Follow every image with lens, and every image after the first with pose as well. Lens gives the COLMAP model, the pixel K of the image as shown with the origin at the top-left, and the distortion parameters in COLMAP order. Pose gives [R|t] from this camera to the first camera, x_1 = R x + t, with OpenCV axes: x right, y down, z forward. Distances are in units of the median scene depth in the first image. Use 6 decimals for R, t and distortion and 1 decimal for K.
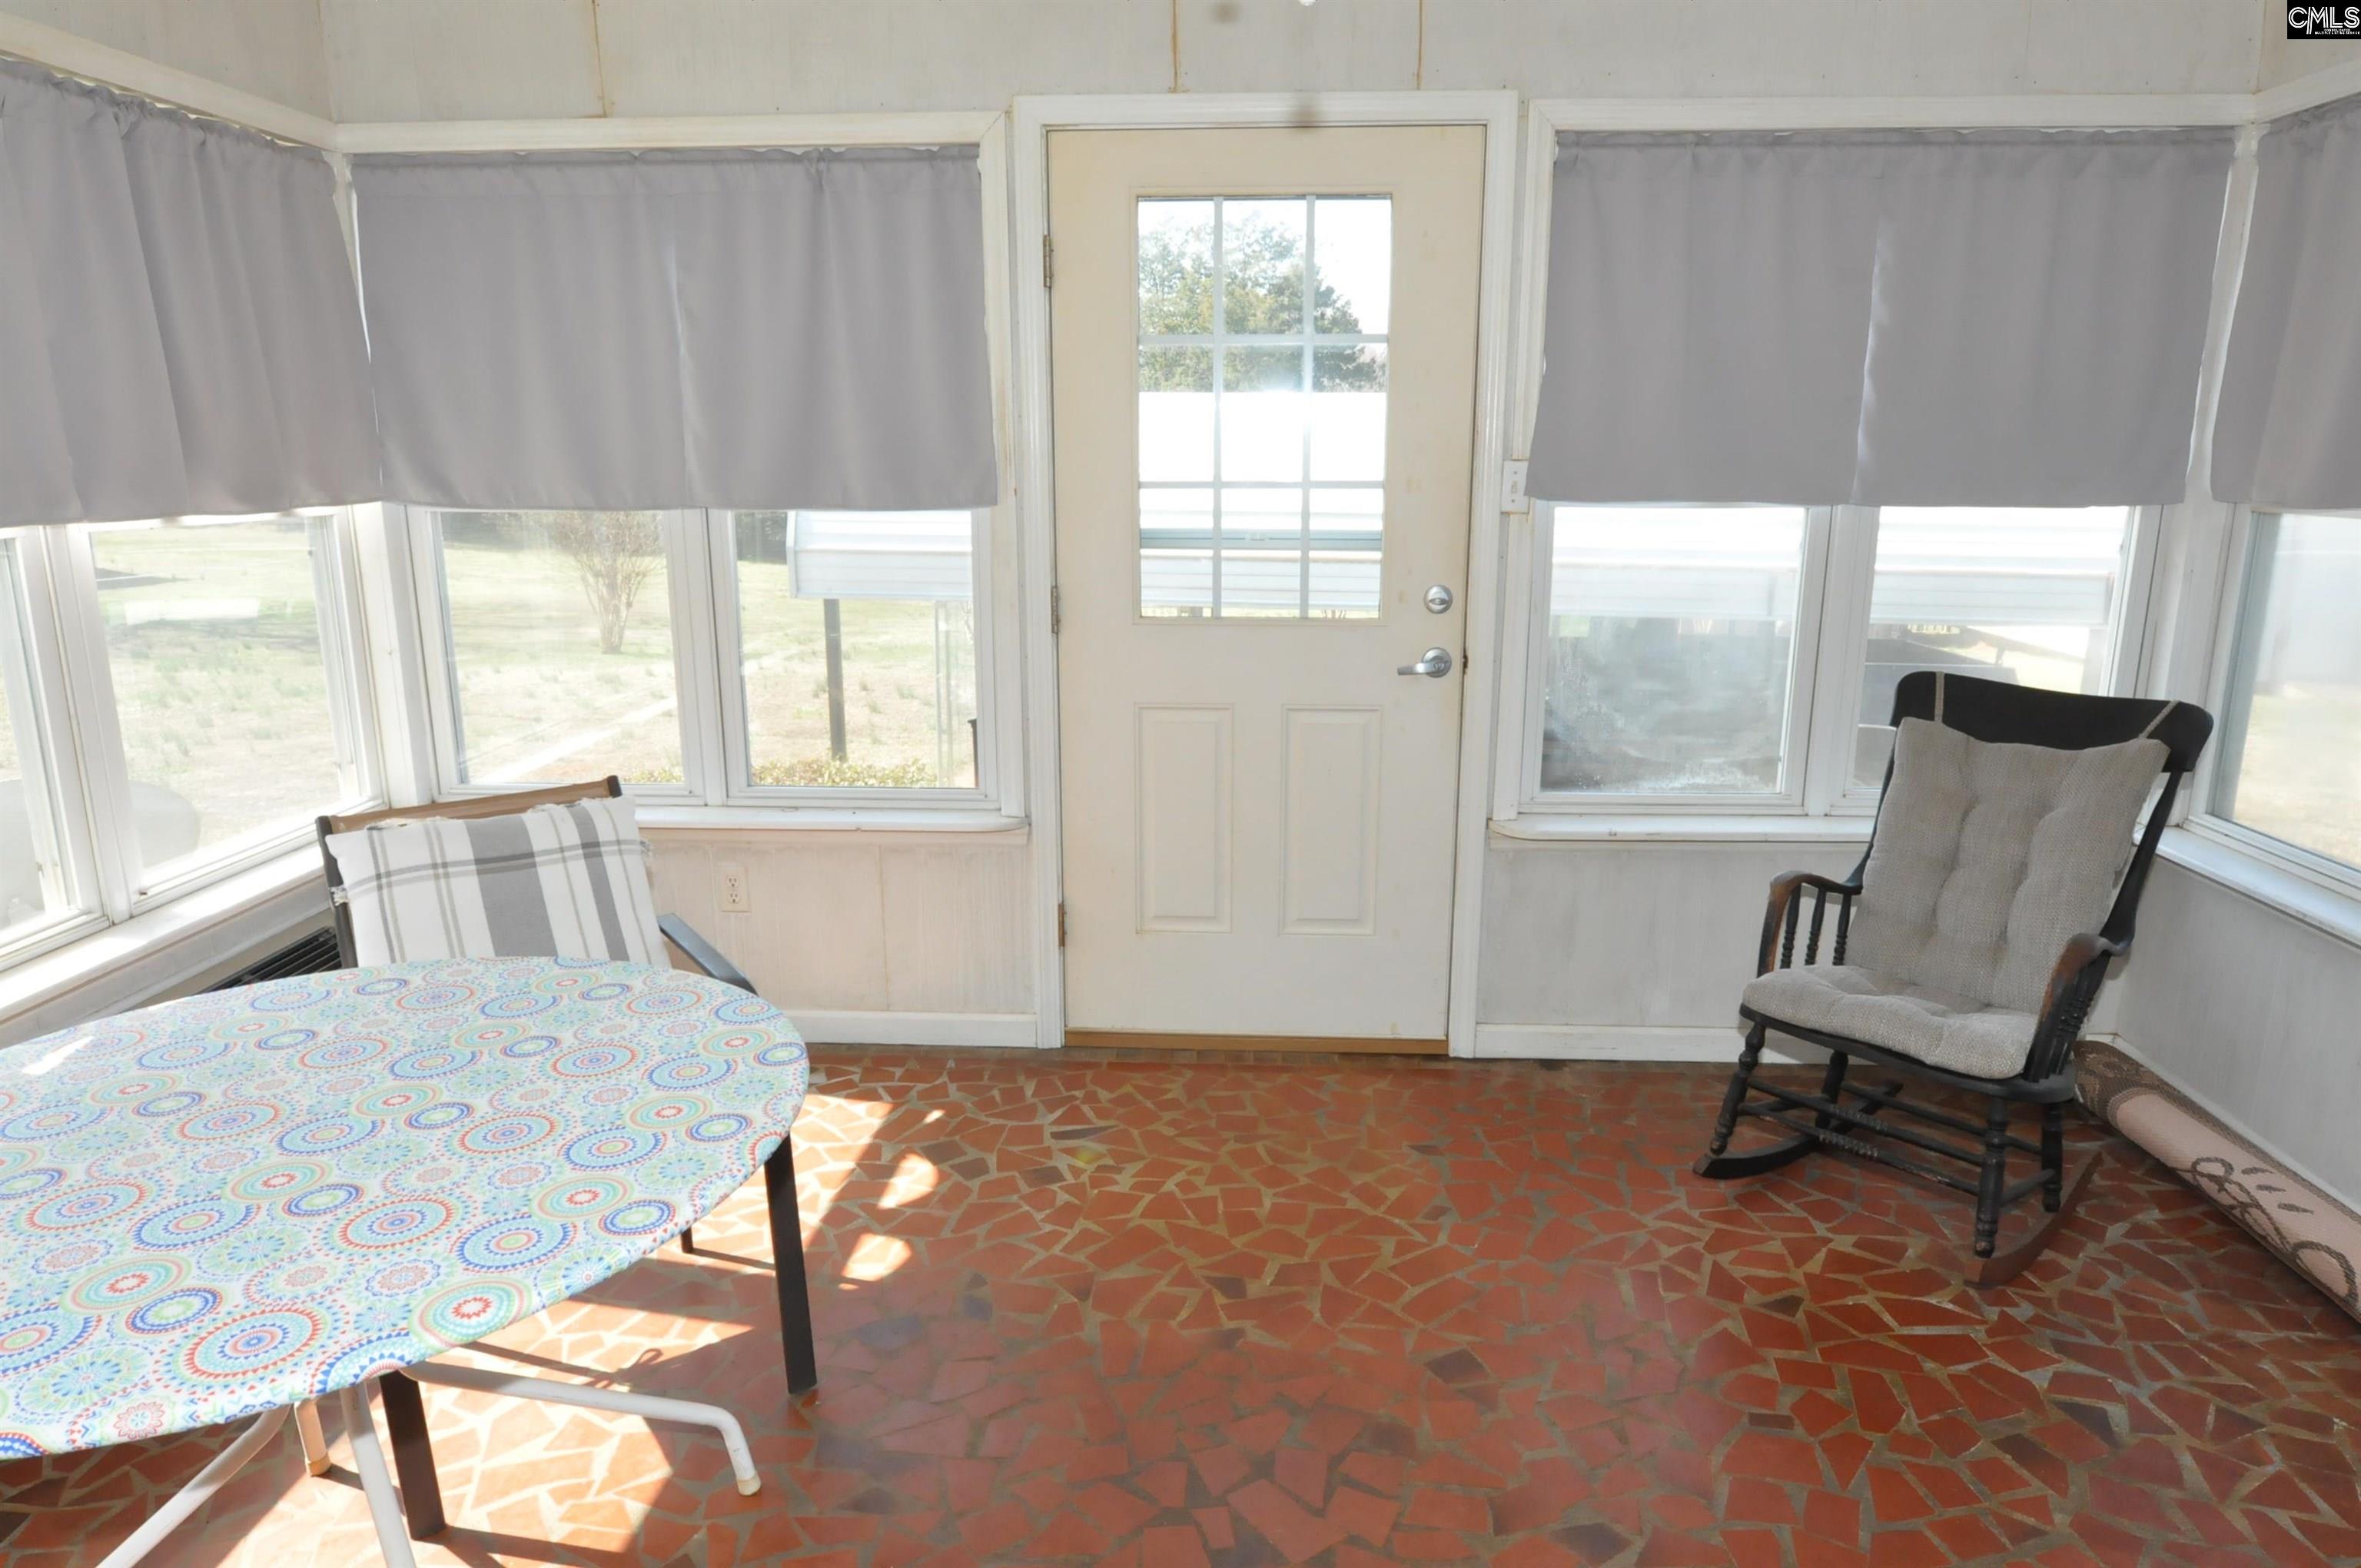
lens RADIAL K [[1430.7, 0, 1185.7], [0, 1430.7, 788.4], [0, 0, 1]] dist [-0.007863, -0.007916]
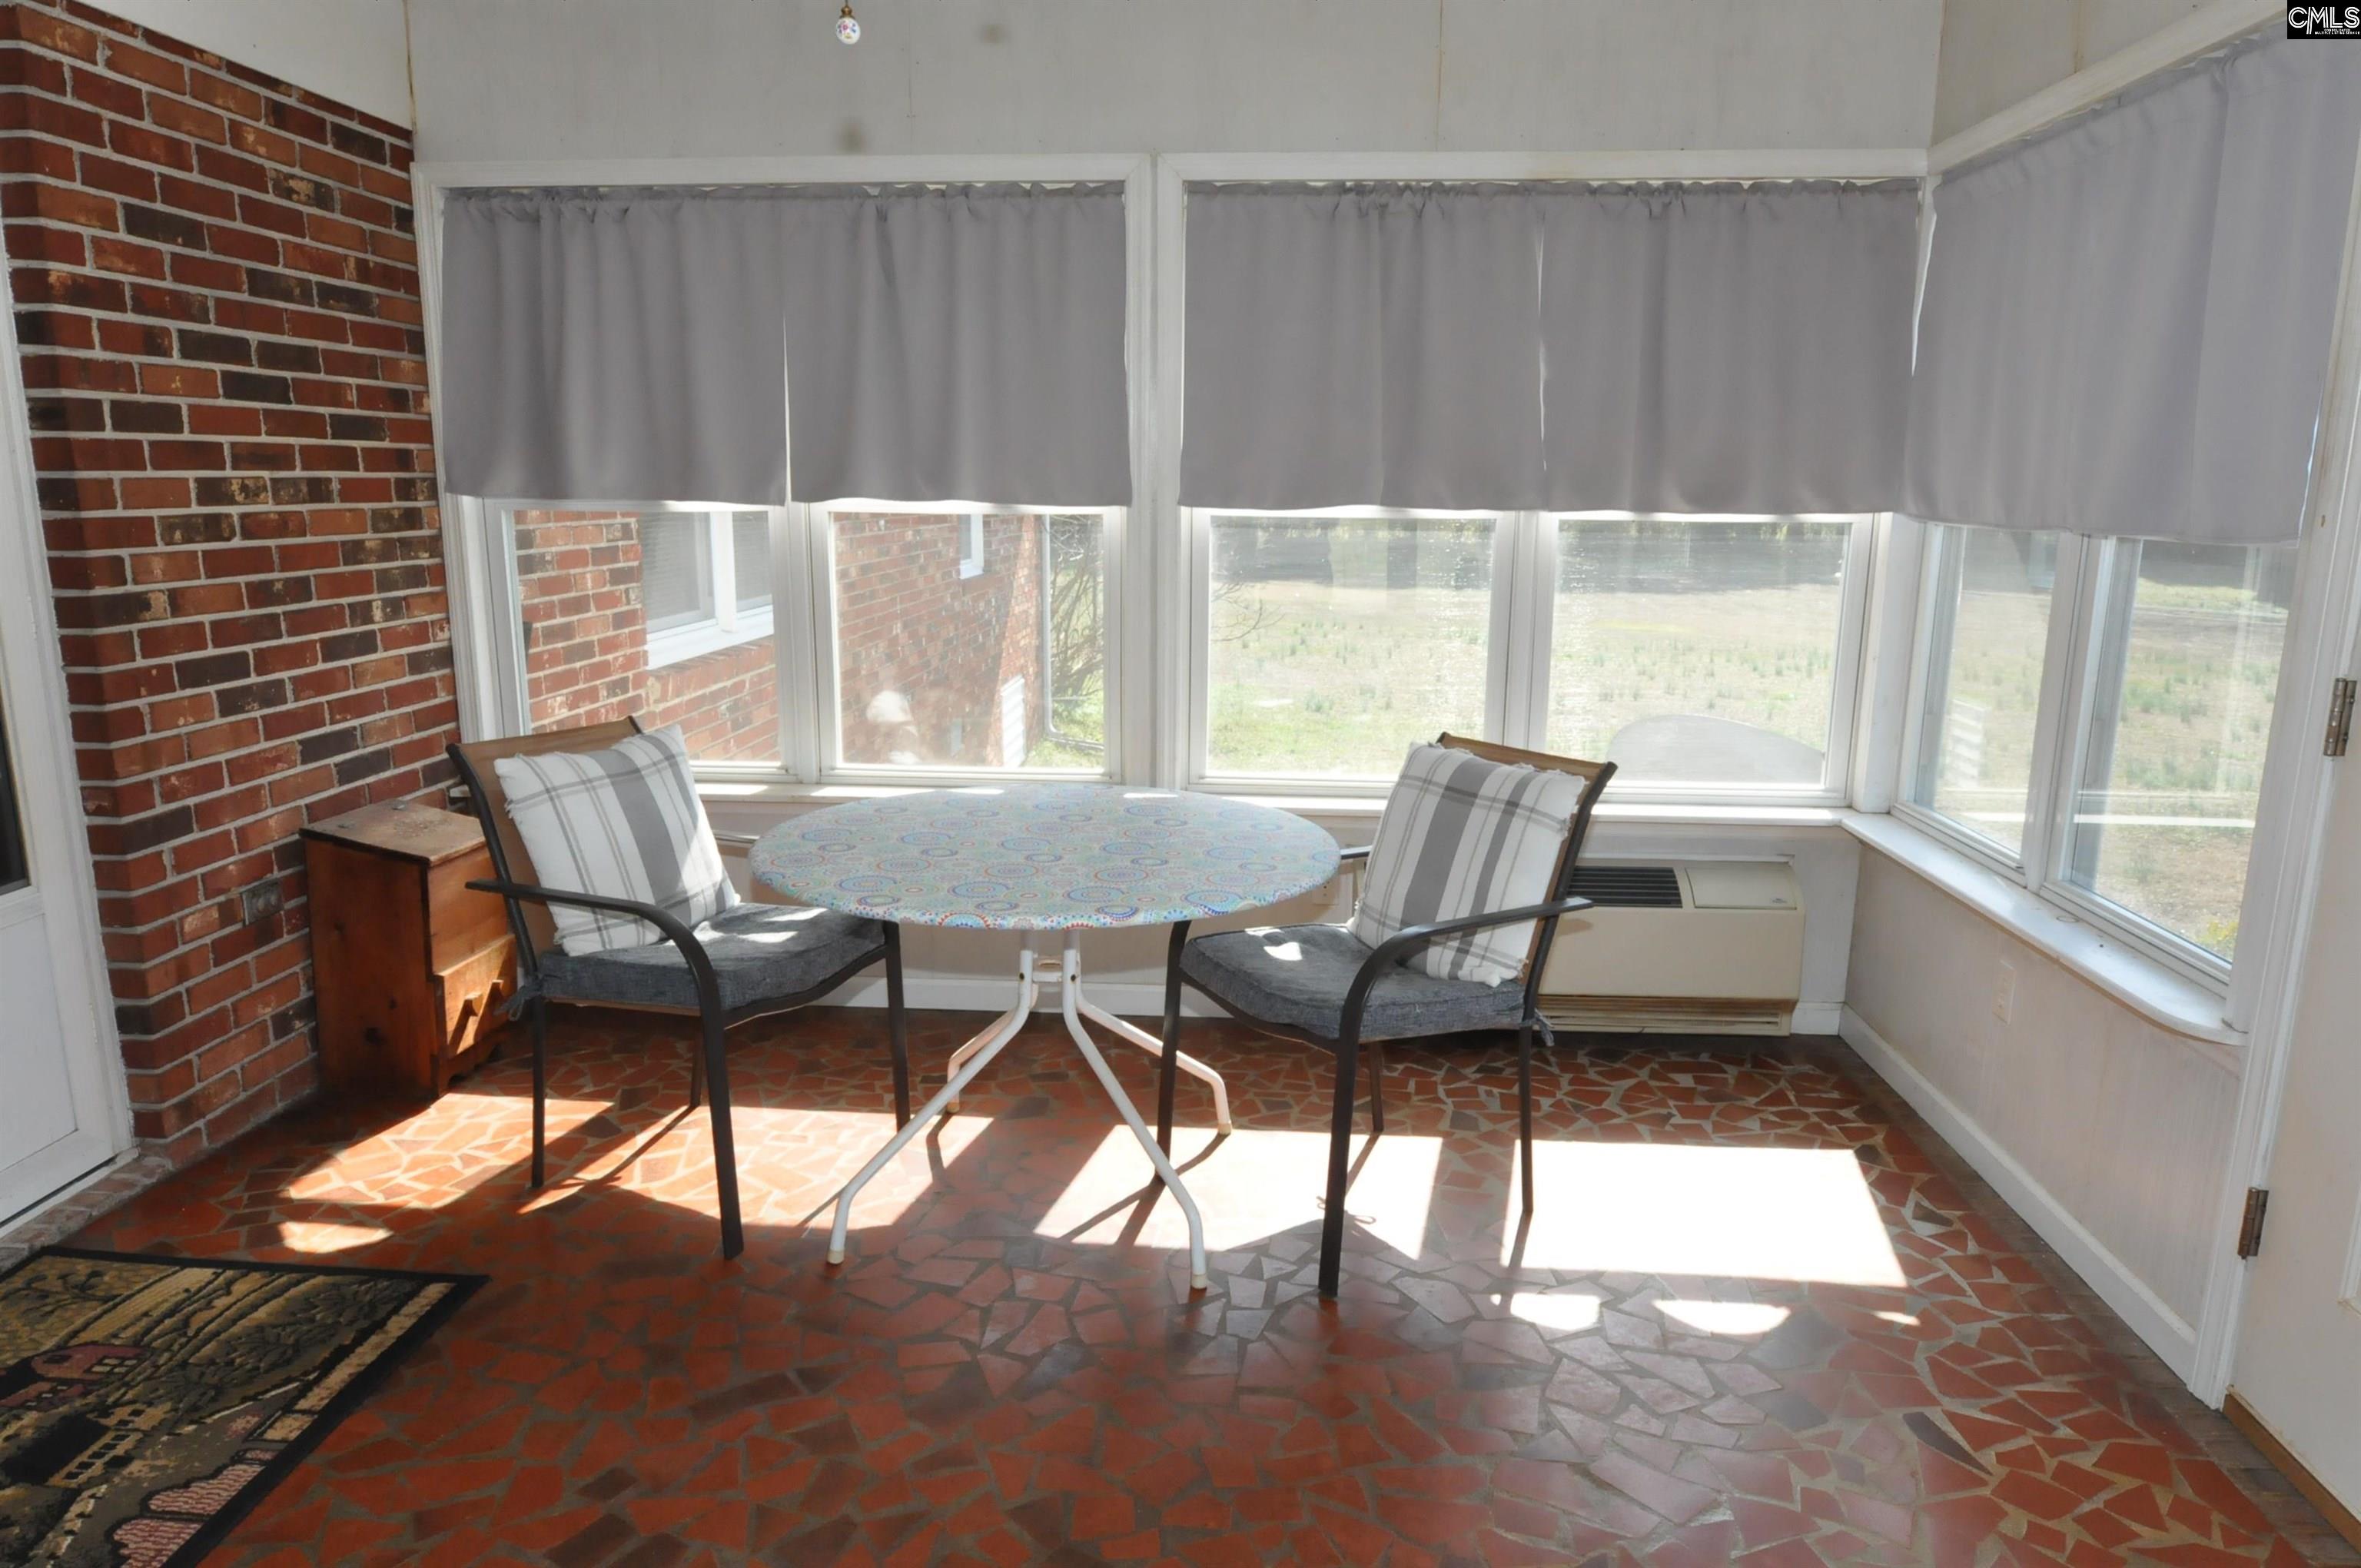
lens RADIAL K [[1470.0, 0, 1187.4], [0, 1470.0, 775.8], [0, 0, 1]] dist [-0.008020, -0.000276]
pose [[-0.006034, 0.201318, -0.979507, 0.544346], [-0.238655, 0.950930, 0.196914, -0.113209], [0.971086, 0.234953, 0.042307, 0.531164]]
